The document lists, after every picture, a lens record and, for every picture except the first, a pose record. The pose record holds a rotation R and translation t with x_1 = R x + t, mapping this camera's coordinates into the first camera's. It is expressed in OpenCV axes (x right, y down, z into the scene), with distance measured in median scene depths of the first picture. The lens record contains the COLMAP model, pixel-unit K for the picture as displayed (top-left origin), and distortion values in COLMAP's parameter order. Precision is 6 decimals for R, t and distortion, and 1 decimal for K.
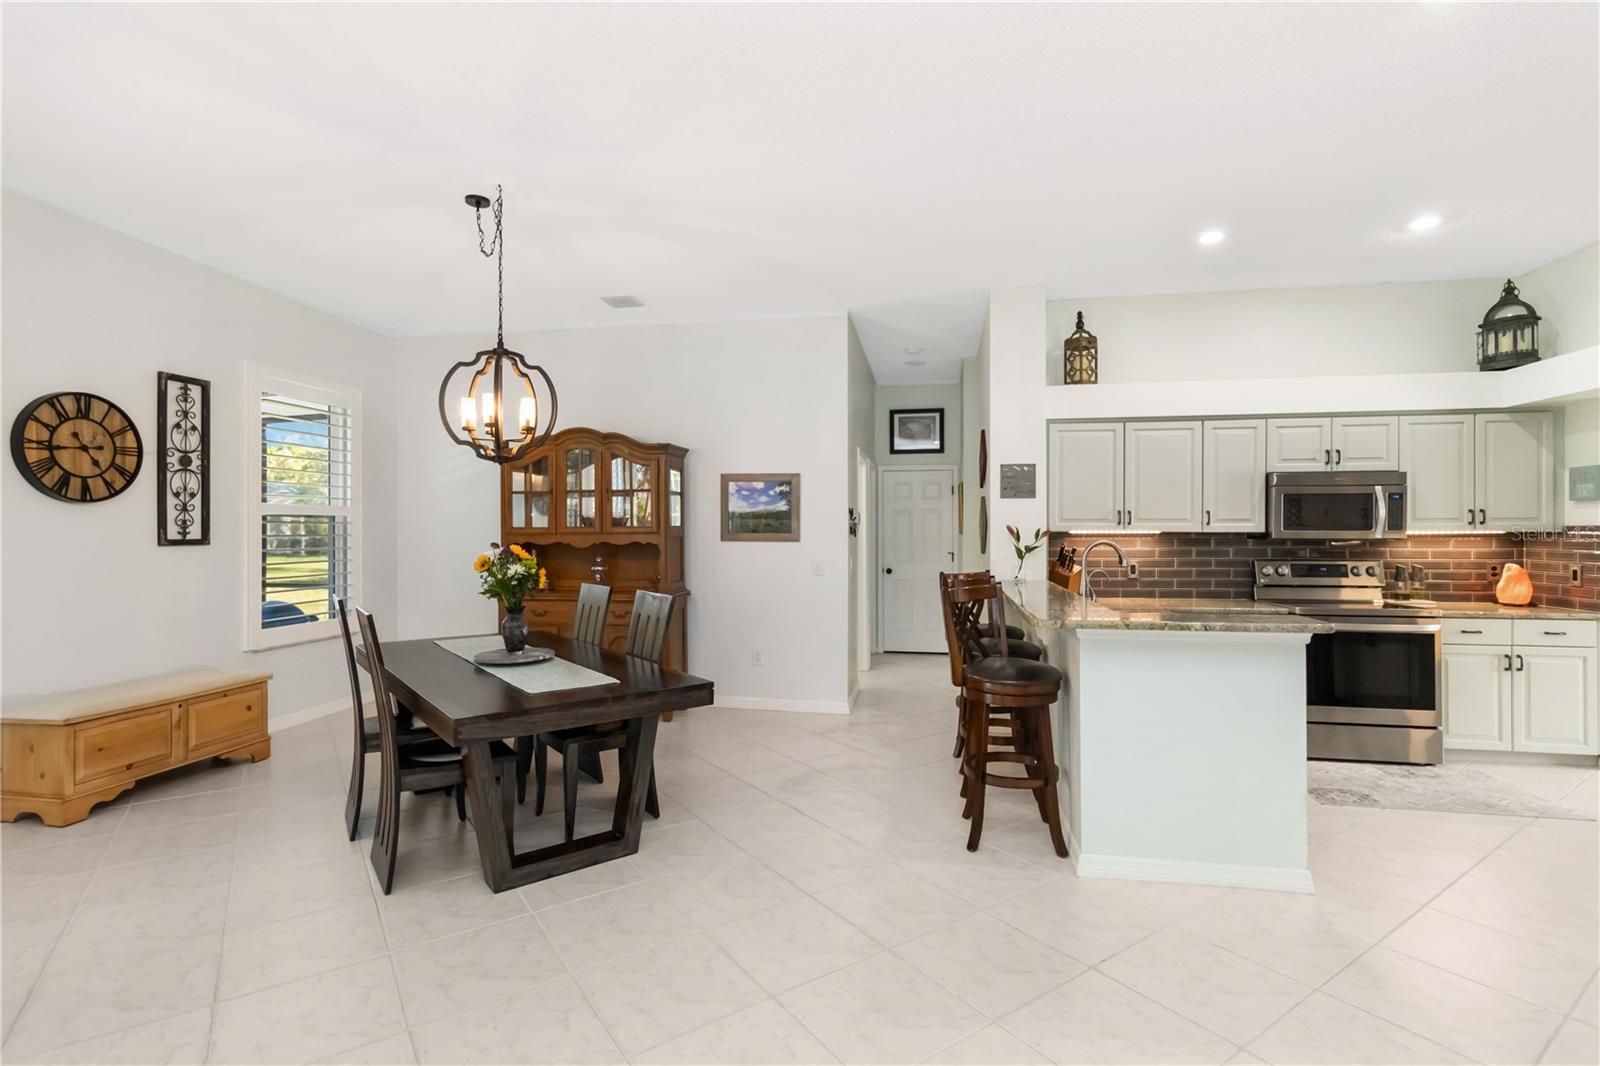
lens RADIAL K [[744.9, 0, 792.7], [0, 744.9, 525.7], [0, 0, 1]] dist [0.000182, 0.000053]
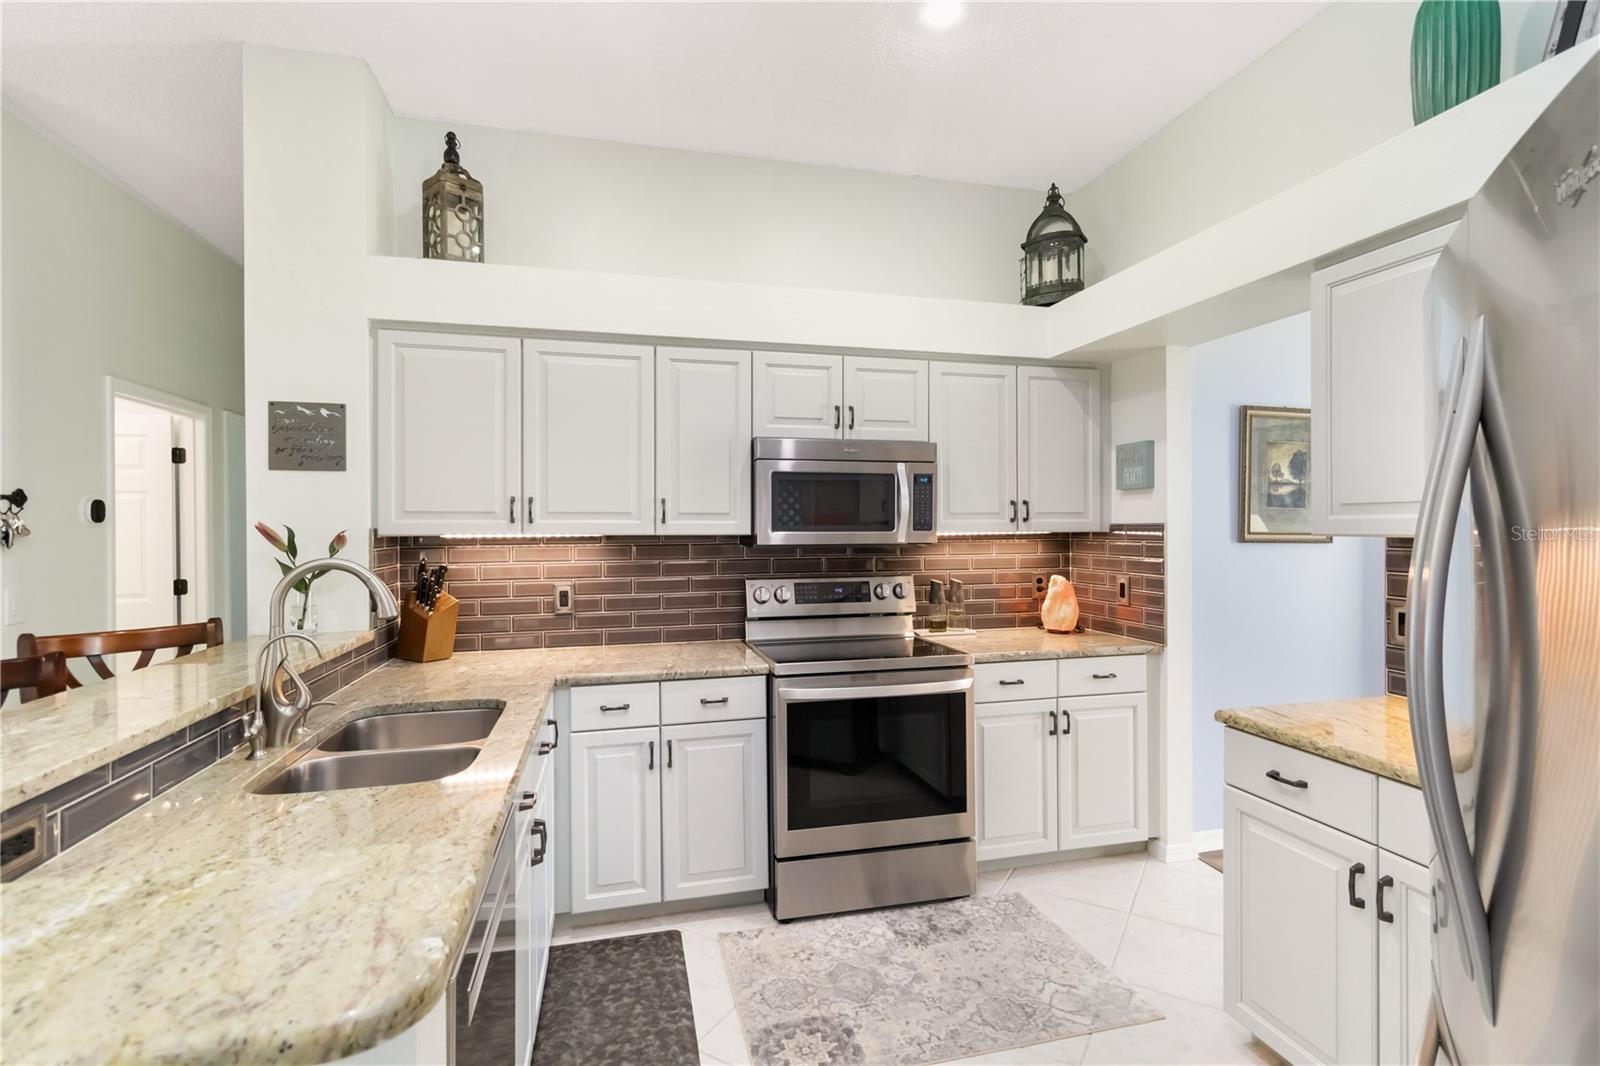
lens RADIAL K [[744.9, 0, 792.7], [0, 744.9, 525.7], [0, 0, 1]] dist [0.000182, 0.000053]
pose [[0.911391, -0.001900, 0.411536, 0.421681], [0.002237, 0.999997, -0.000339, 0.001682], [-0.411534, 0.001230, 0.911393, 0.434550]]
